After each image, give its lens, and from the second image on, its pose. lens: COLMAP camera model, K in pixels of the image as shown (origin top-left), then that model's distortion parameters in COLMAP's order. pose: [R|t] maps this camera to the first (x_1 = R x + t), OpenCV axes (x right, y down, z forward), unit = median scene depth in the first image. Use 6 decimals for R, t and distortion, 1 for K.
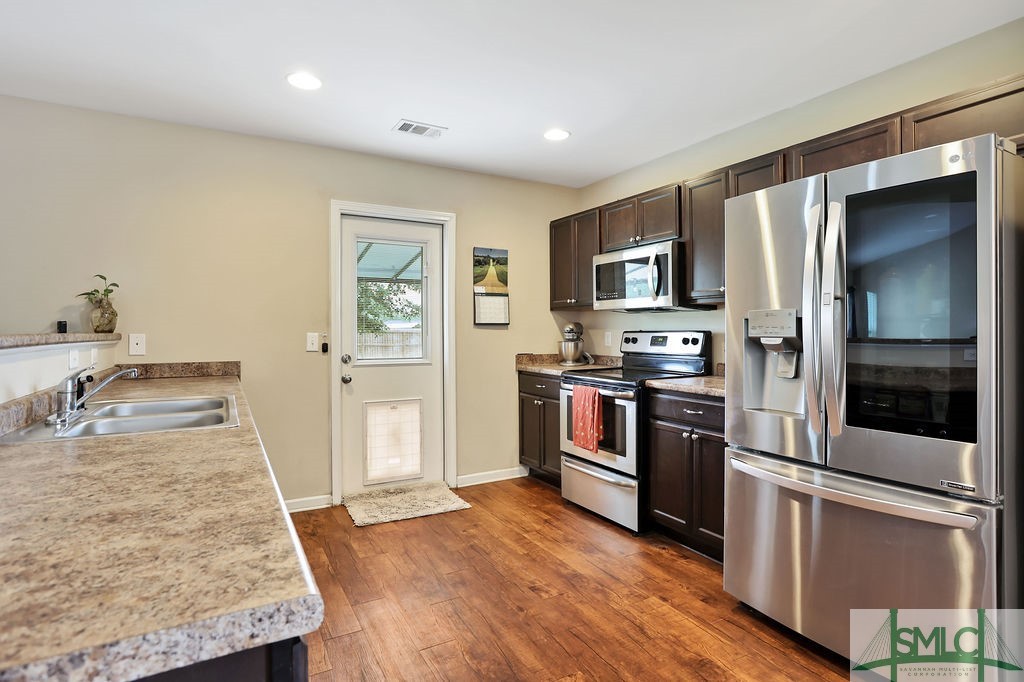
lens RADIAL K [[516.6, 0, 508.9], [0, 516.6, 325.5], [0, 0, 1]] dist [-0.076114, 0.036892]
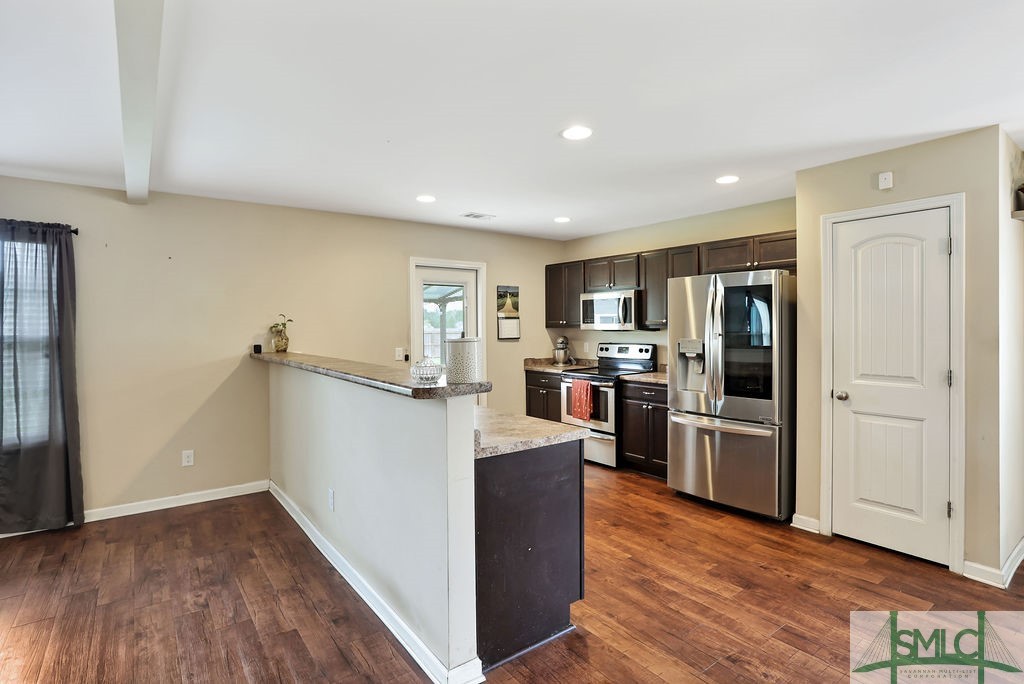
lens RADIAL K [[516.6, 0, 508.9], [0, 516.6, 326.5], [0, 0, 1]] dist [-0.076114, 0.036892]
pose [[0.992232, -0.005589, 0.124273, -0.253860], [0.004322, 0.999936, 0.010463, -0.061059], [-0.124323, -0.009845, 0.992193, -0.520331]]
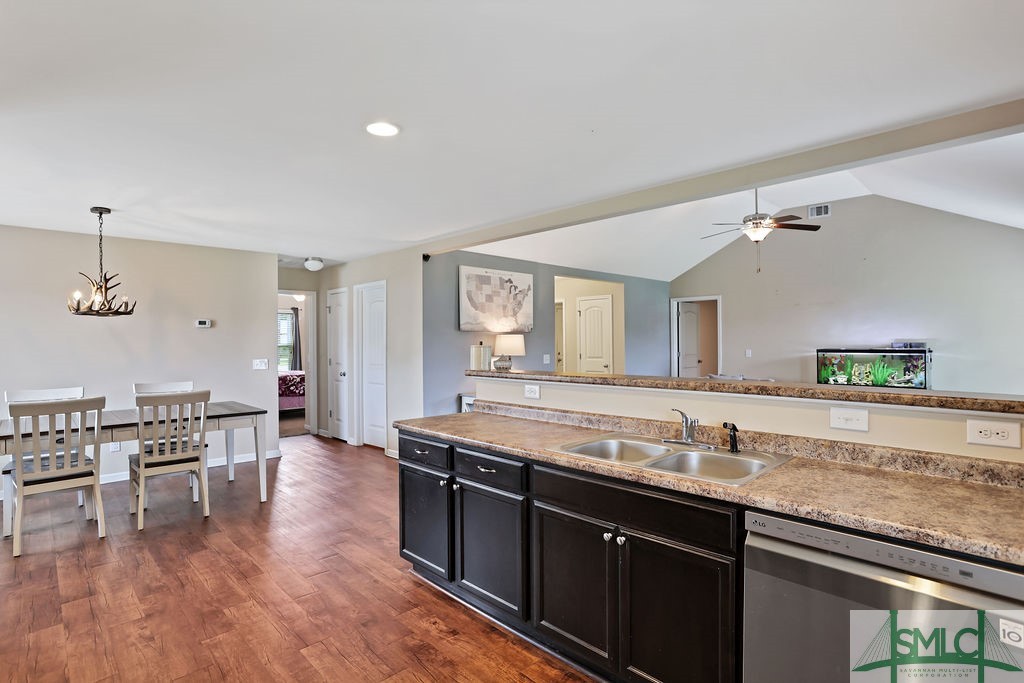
lens RADIAL K [[512.3, 0, 507.3], [0, 512.3, 337.3], [0, 0, 1]] dist [-0.063980, 0.037075]
pose [[-0.969213, 0.005789, -0.246155, -0.034218], [0.009418, 0.999864, -0.013569, -0.043618], [0.246042, -0.015469, -0.969136, 1.040632]]
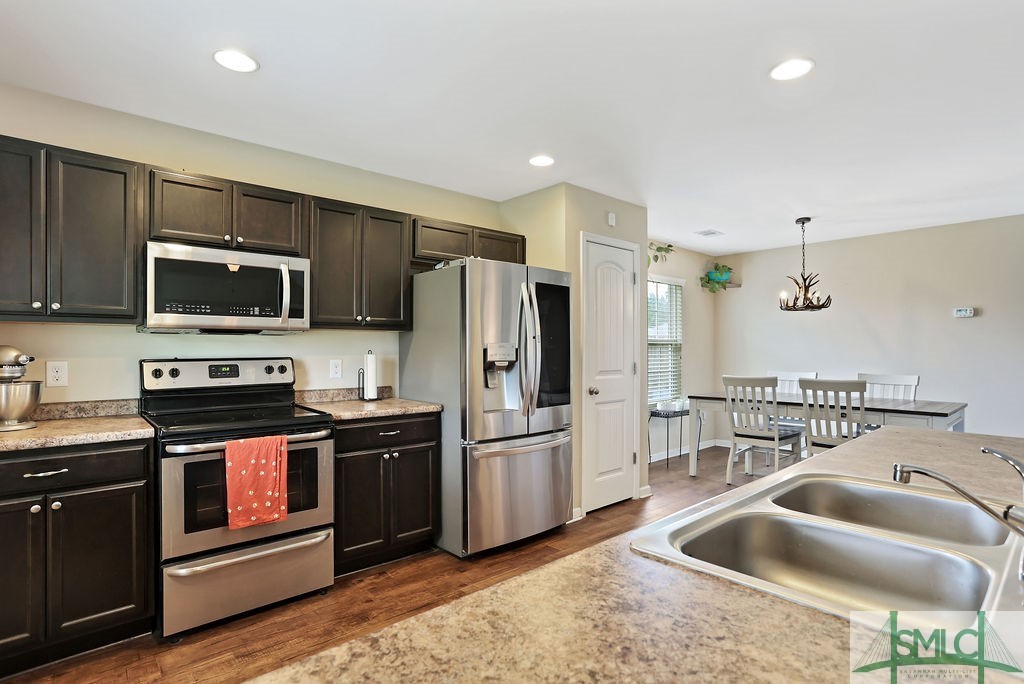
lens RADIAL K [[516.1, 0, 507.4], [0, 516.1, 345.9], [0, 0, 1]] dist [-0.068517, 0.038054]
pose [[-0.206614, 0.004079, 0.978414, -0.580399], [-0.007729, 0.999953, -0.005801, -0.008132], [-0.978392, -0.008761, -0.206573, 0.756494]]
